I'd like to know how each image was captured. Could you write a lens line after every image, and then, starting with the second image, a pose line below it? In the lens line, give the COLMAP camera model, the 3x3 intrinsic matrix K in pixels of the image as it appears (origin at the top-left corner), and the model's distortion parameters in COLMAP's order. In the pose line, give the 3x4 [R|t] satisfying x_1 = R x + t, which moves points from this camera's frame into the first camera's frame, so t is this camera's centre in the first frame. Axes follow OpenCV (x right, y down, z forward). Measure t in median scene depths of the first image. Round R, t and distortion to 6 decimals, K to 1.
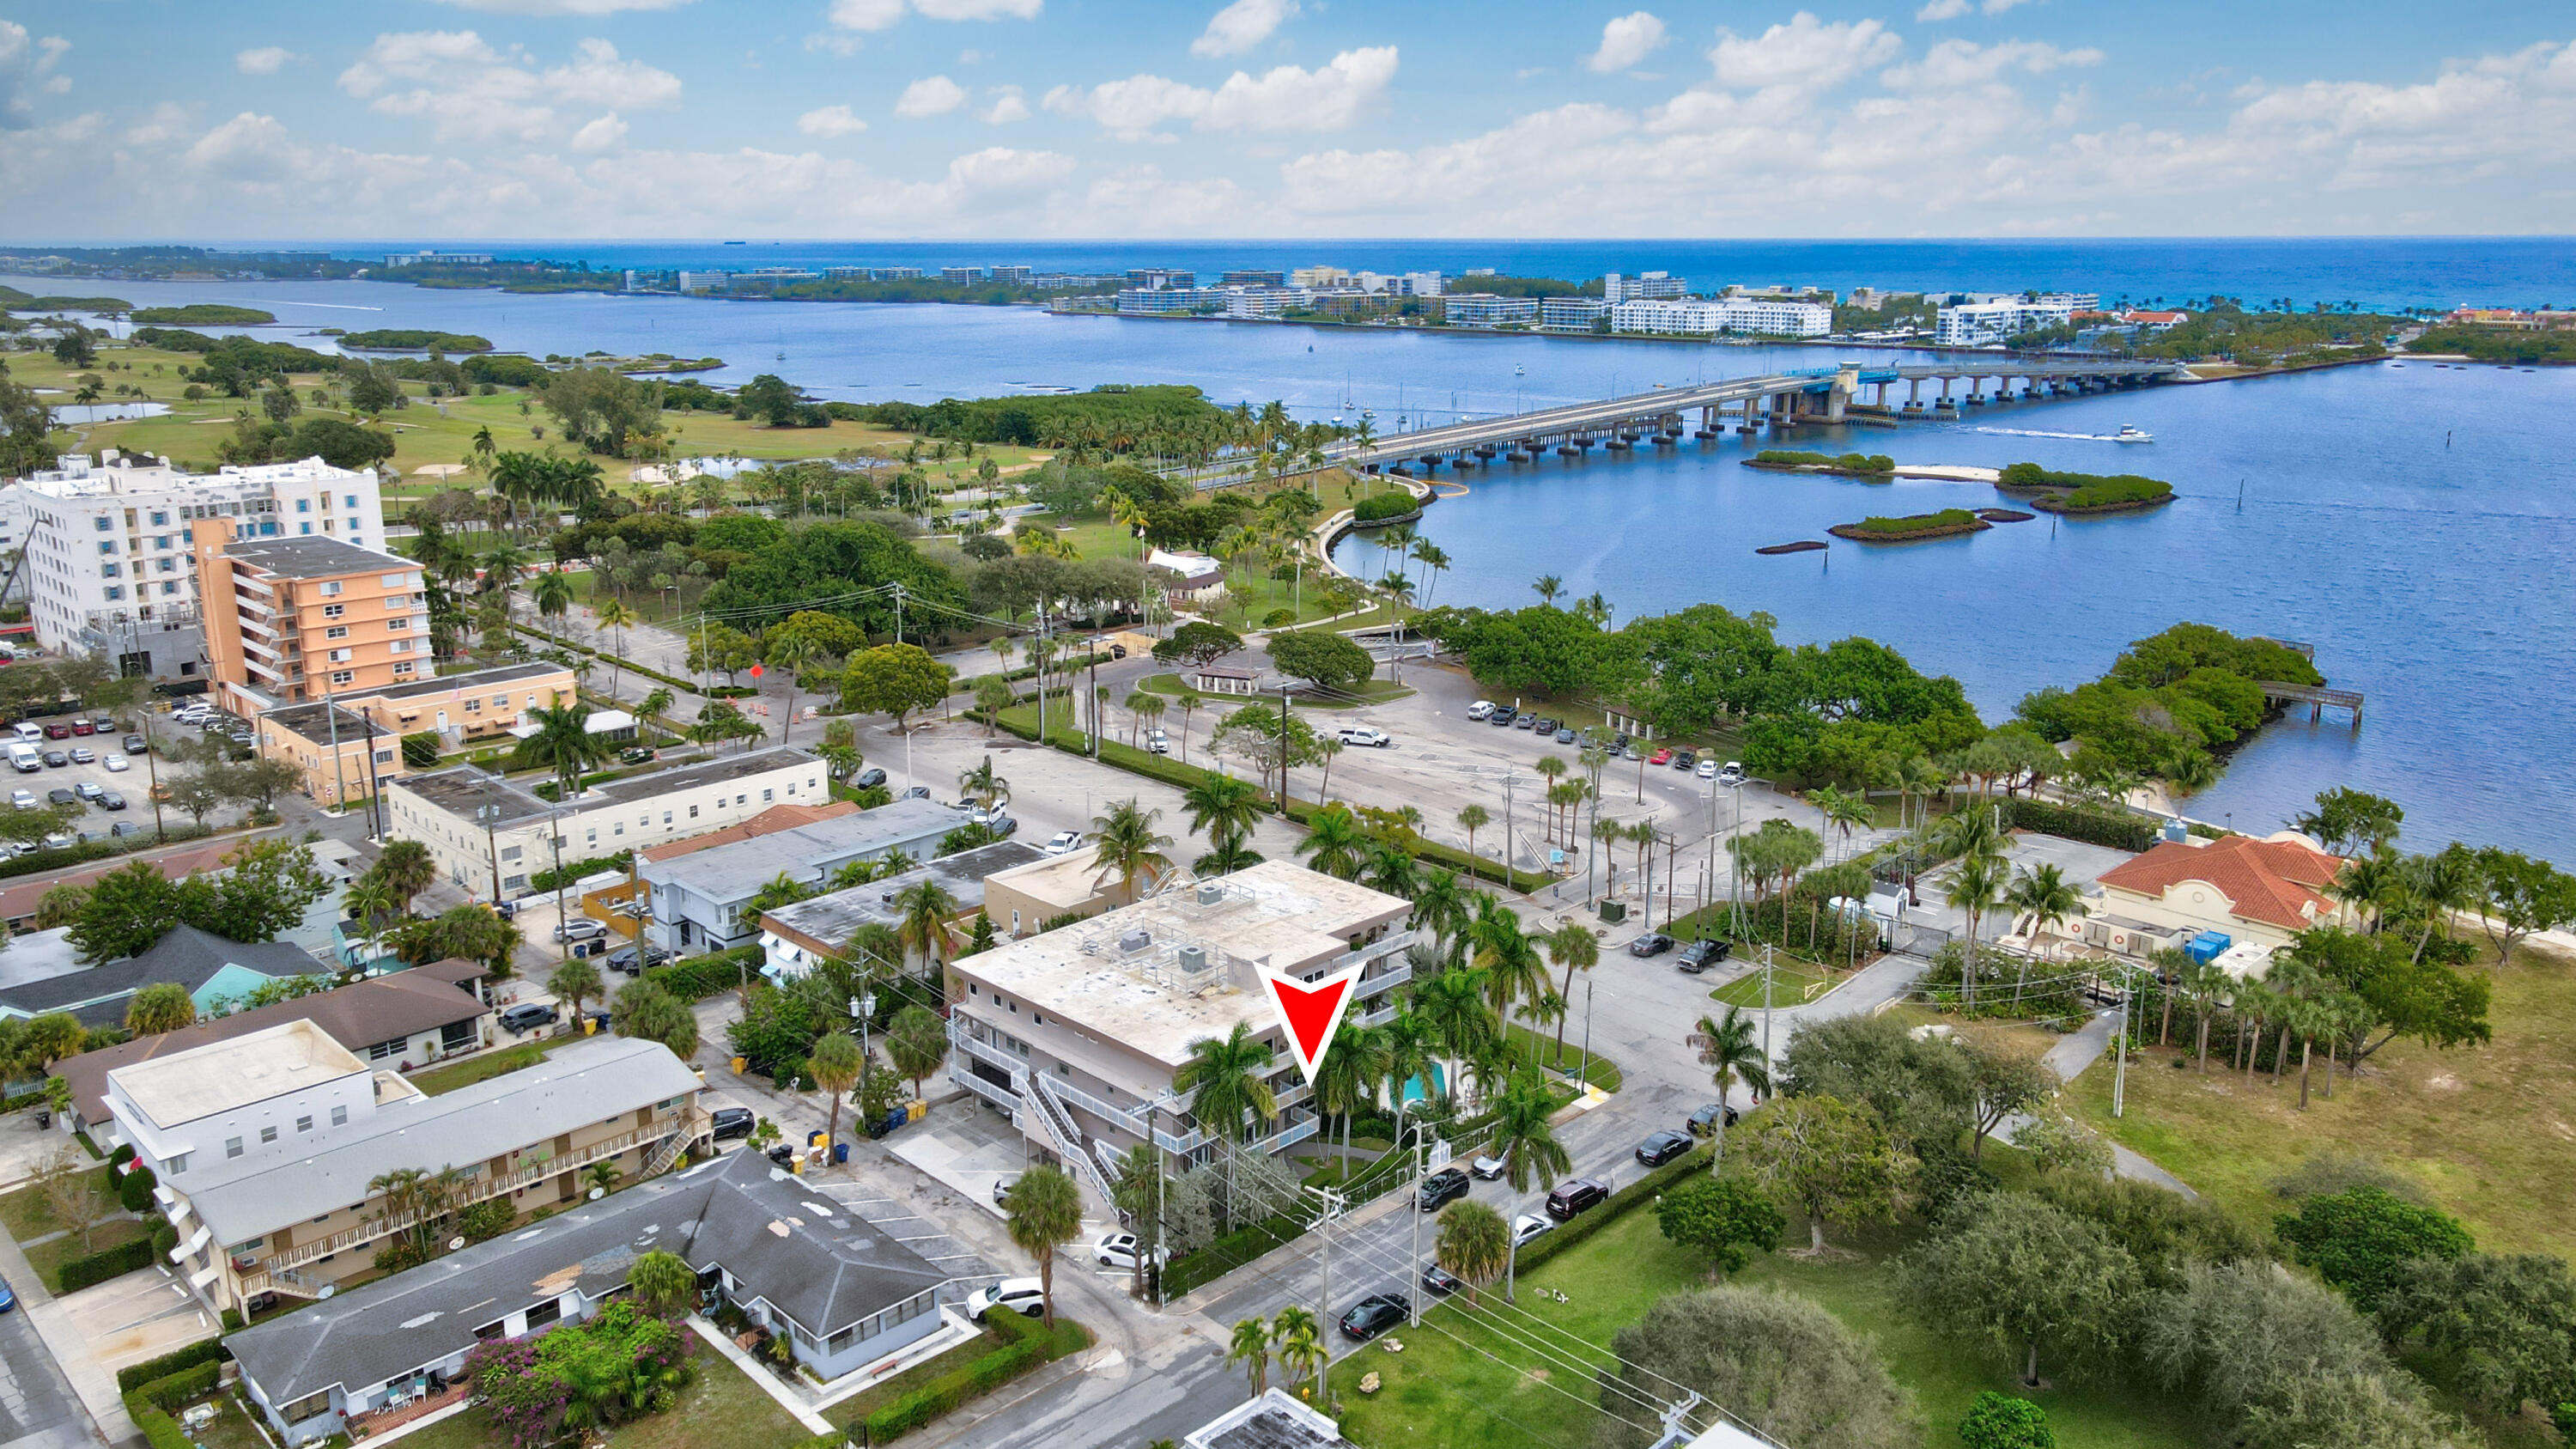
lens RADIAL K [[1909.3, 0, 1293.6], [0, 1909.3, 714.3], [0, 0, 1]] dist [0.009387, 0.041433]
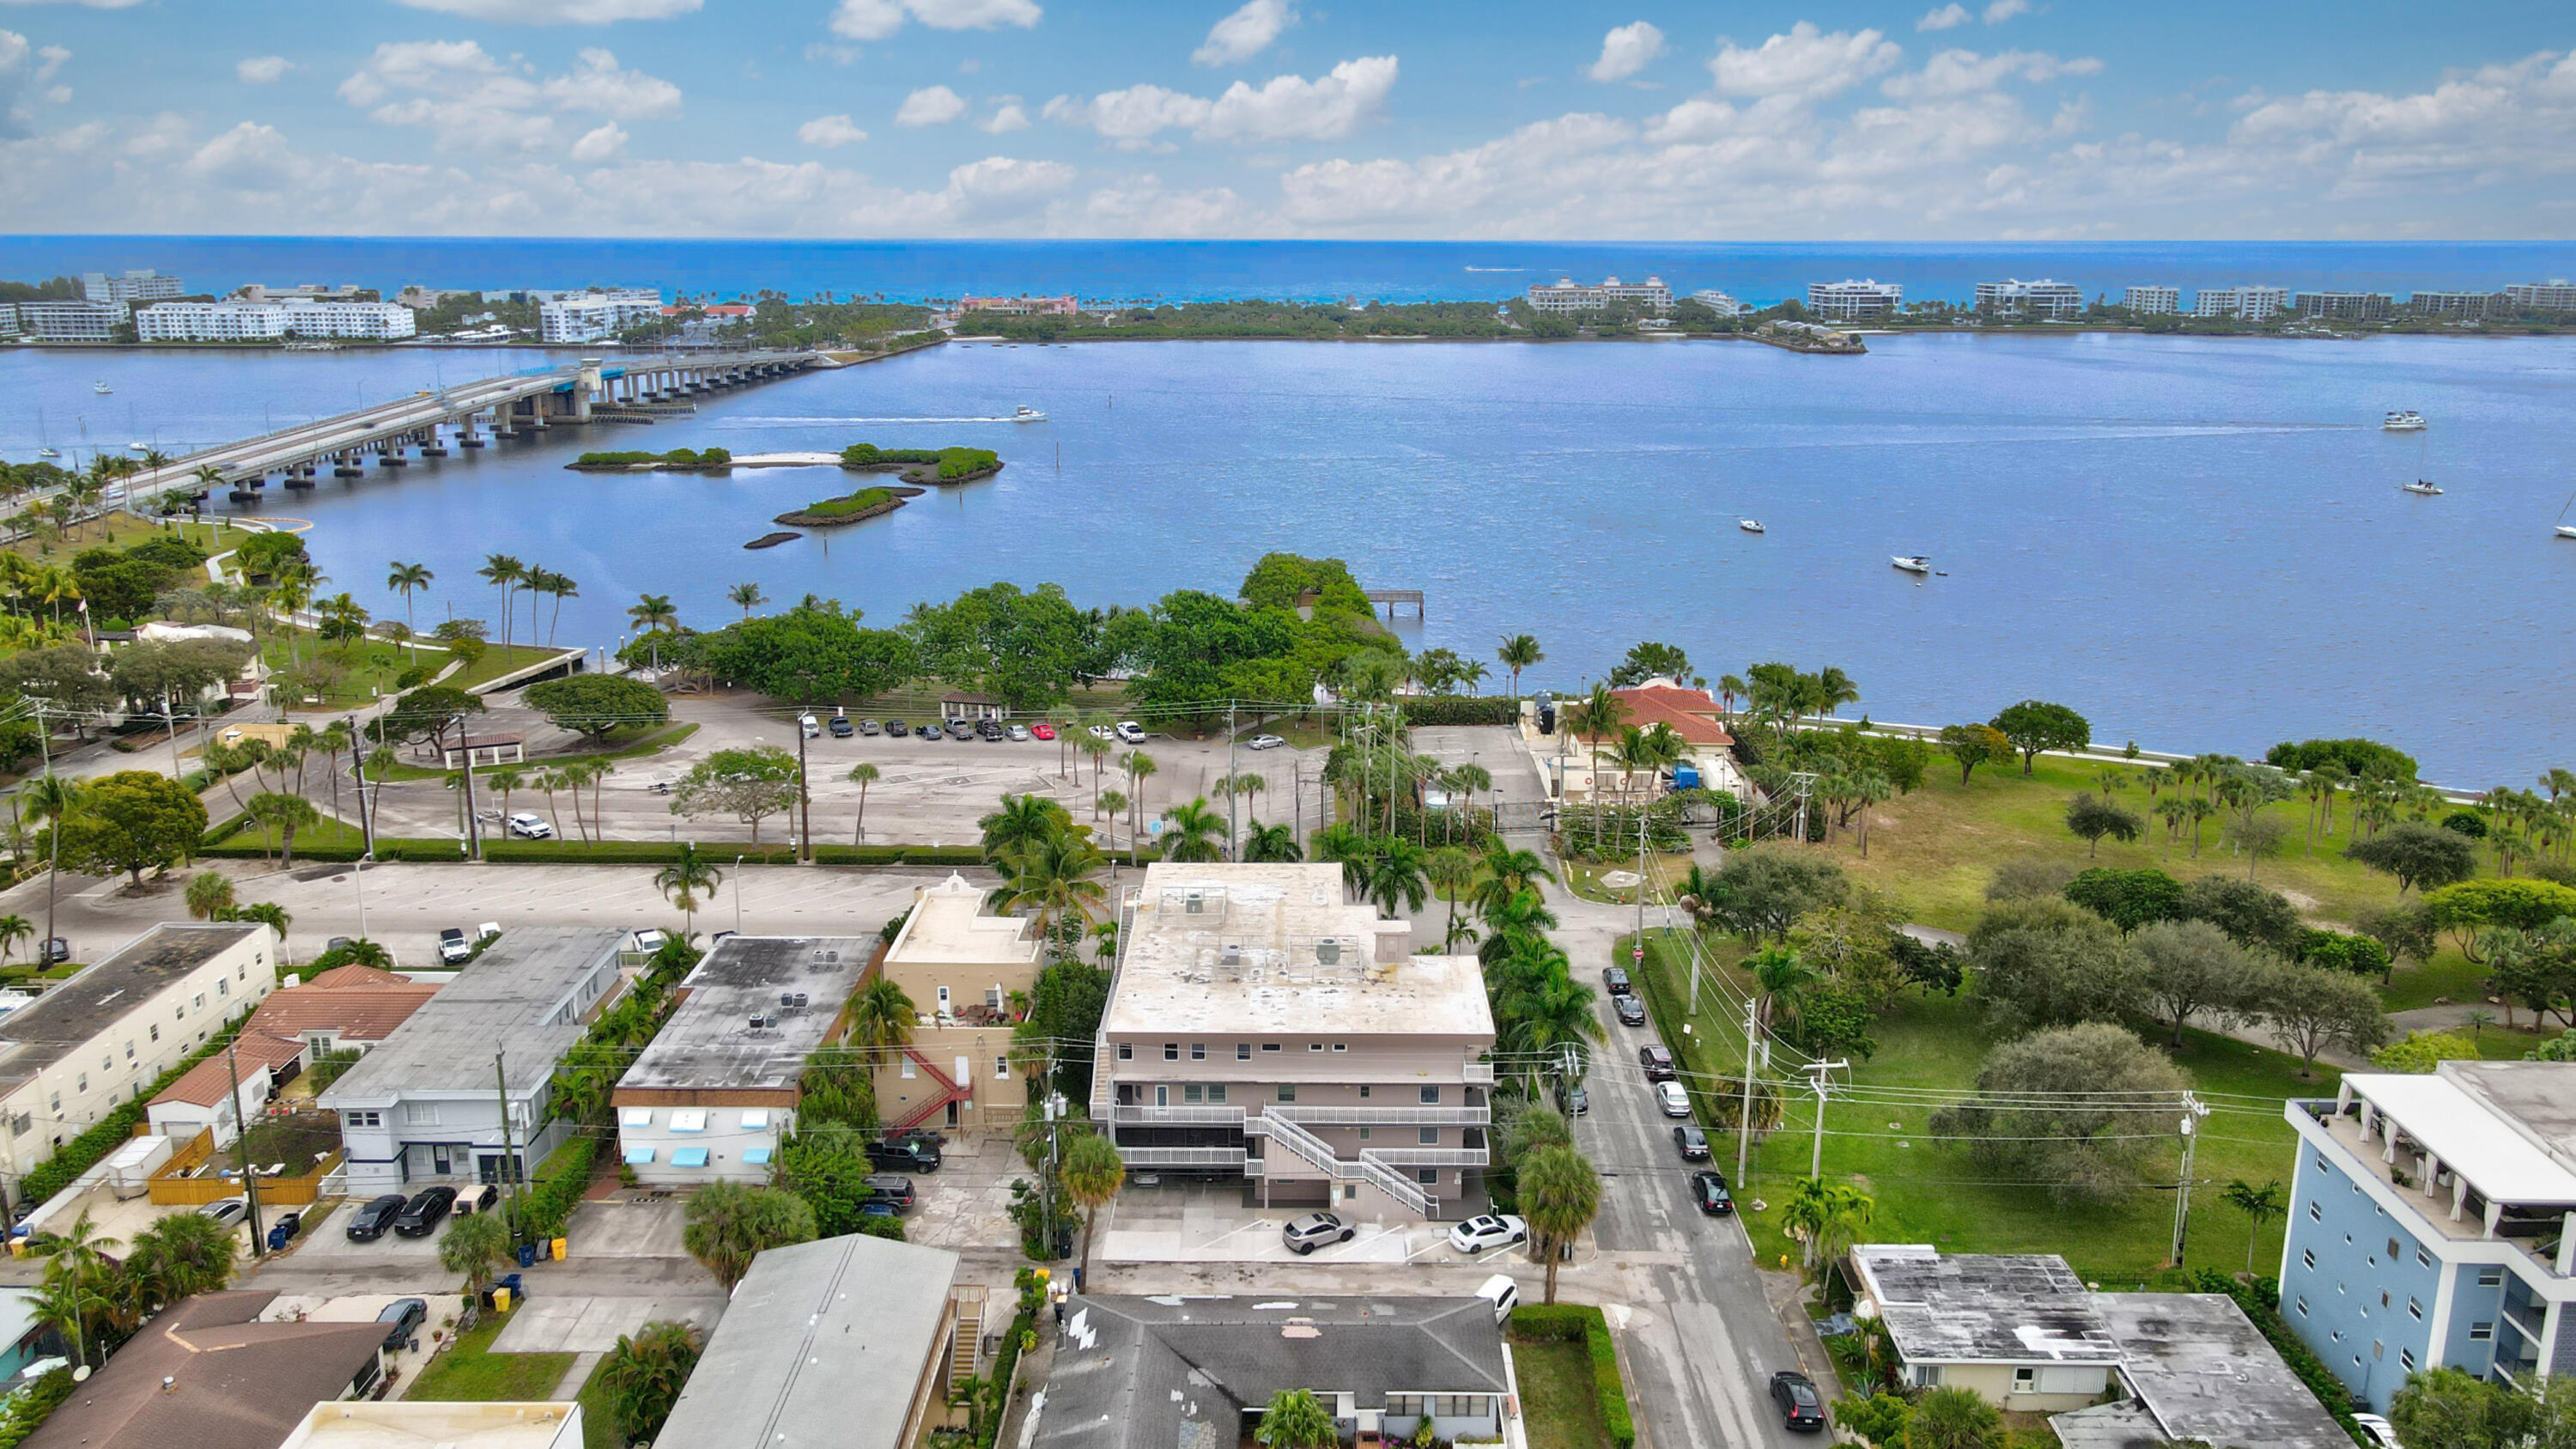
lens RADIAL K [[1909.3, 0, 1293.6], [0, 1909.3, 714.3], [0, 0, 1]] dist [0.009387, 0.041433]
pose [[0.713135, -0.172947, 0.679358, -0.322654], [0.172944, 0.982541, 0.068587, -0.026919], [-0.679359, 0.068579, 0.730595, 0.137841]]
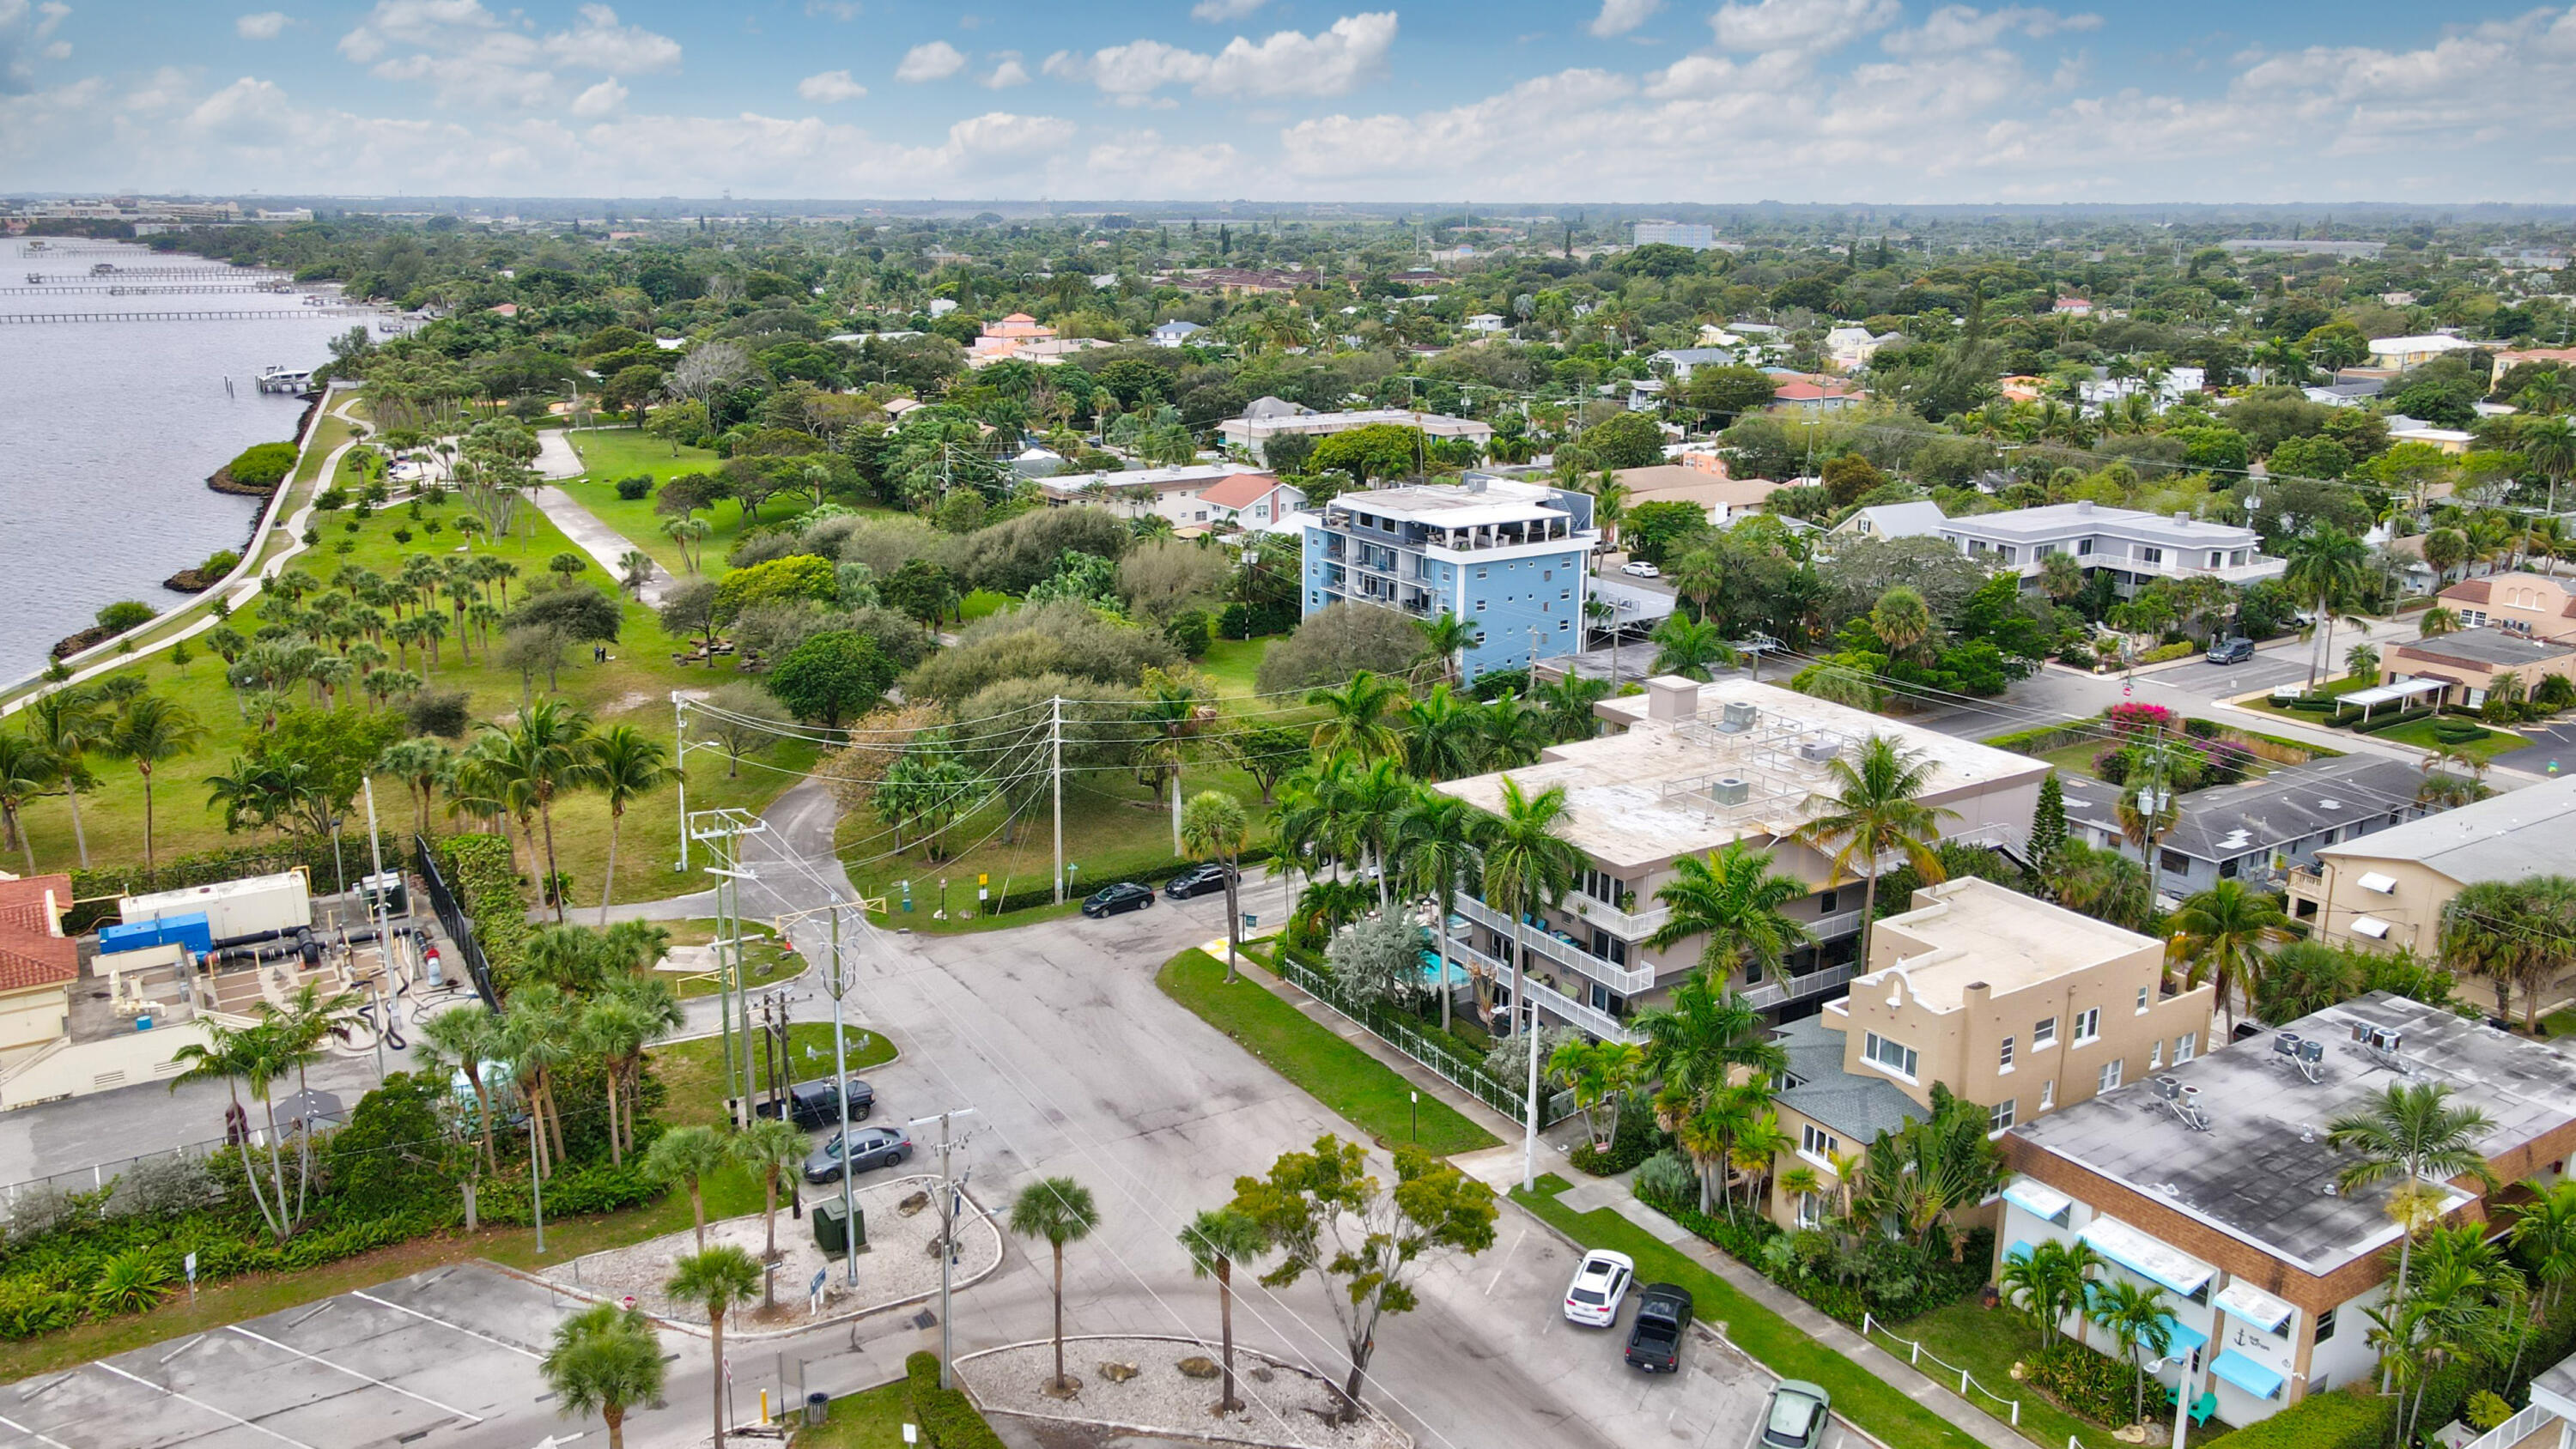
lens RADIAL K [[1910.5, 0, 1295.5], [0, 1910.5, 720.6], [0, 0, 1]] dist [0.007851, 0.026991]
pose [[-0.978252, -0.056034, 0.199707, -0.013984], [0.049425, 0.872112, 0.486804, -0.134477], [-0.201445, 0.486088, -0.850376, 0.813063]]
